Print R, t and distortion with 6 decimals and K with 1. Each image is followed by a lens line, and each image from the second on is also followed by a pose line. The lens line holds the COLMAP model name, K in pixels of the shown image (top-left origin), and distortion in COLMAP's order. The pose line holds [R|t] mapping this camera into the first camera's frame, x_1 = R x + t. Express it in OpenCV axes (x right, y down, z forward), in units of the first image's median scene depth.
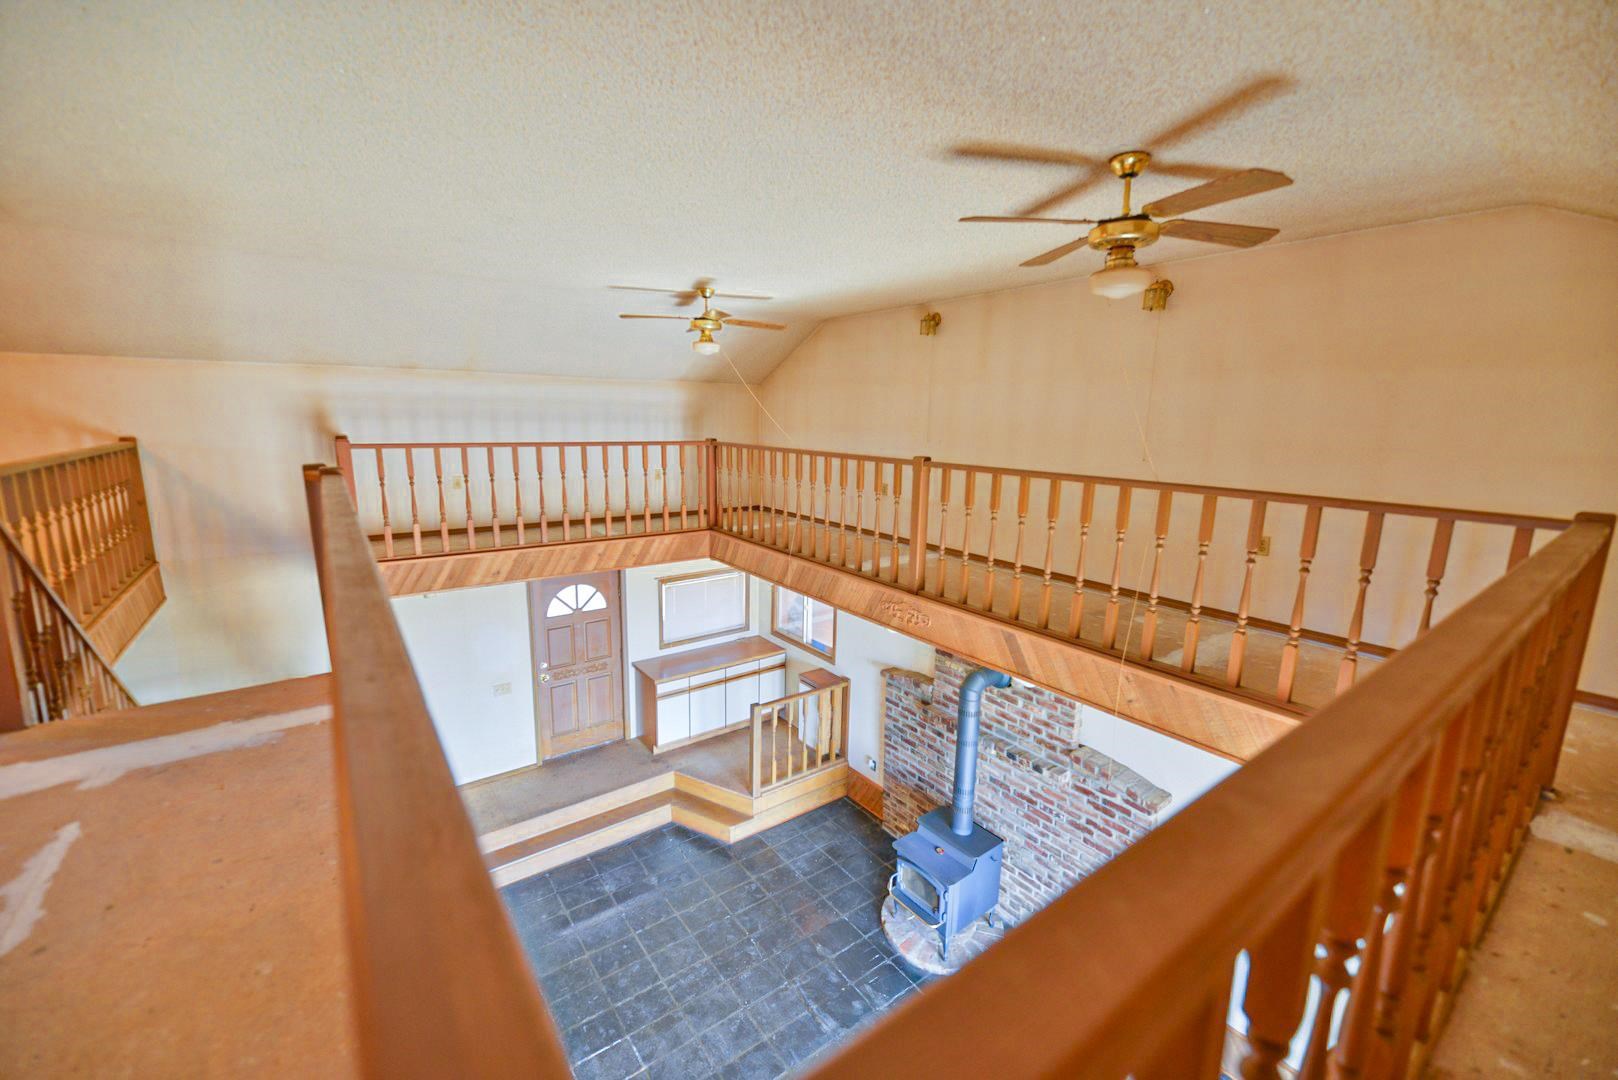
lens RADIAL K [[657.1, 0, 805.0], [0, 657.1, 532.8], [0, 0, 1]] dist [-0.000630, -0.002454]
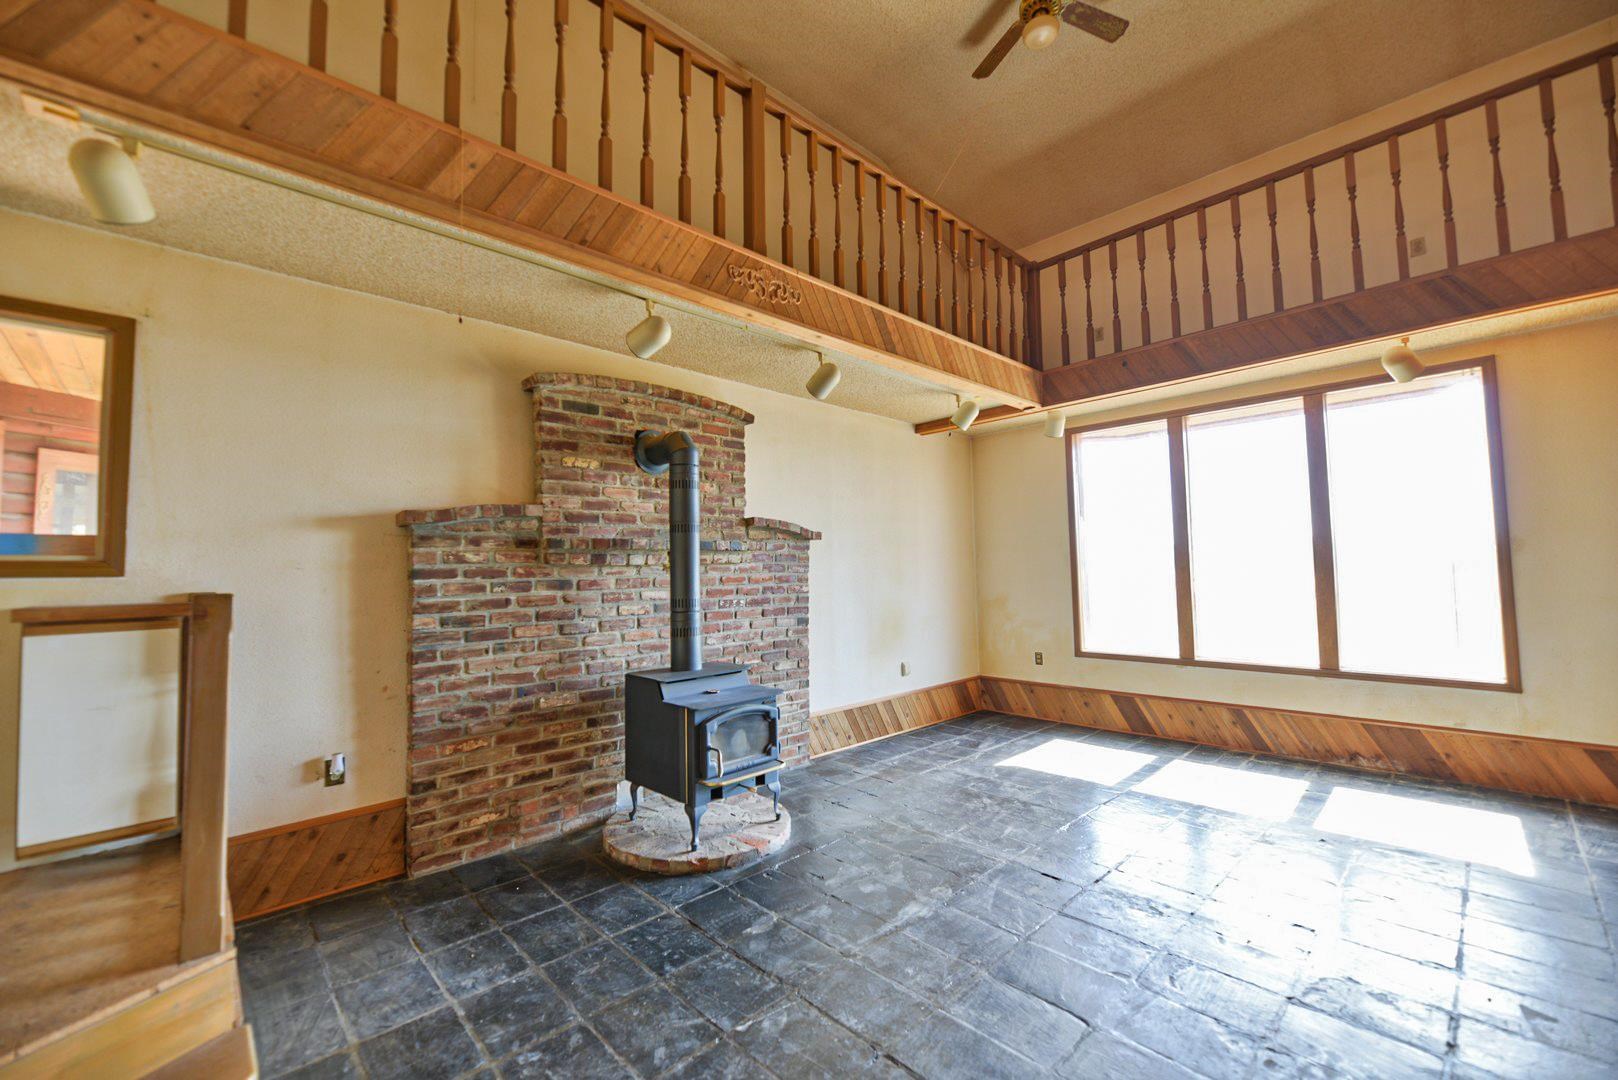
lens RADIAL K [[657.1, 0, 802.4], [0, 657.1, 533.5], [0, 0, 1]] dist [-0.000630, -0.002454]
pose [[-0.118652, 0.042852, 0.992011, -0.364527], [0.195806, 0.980460, -0.018933, 0.272862], [-0.973438, 0.191996, -0.124725, 0.737185]]
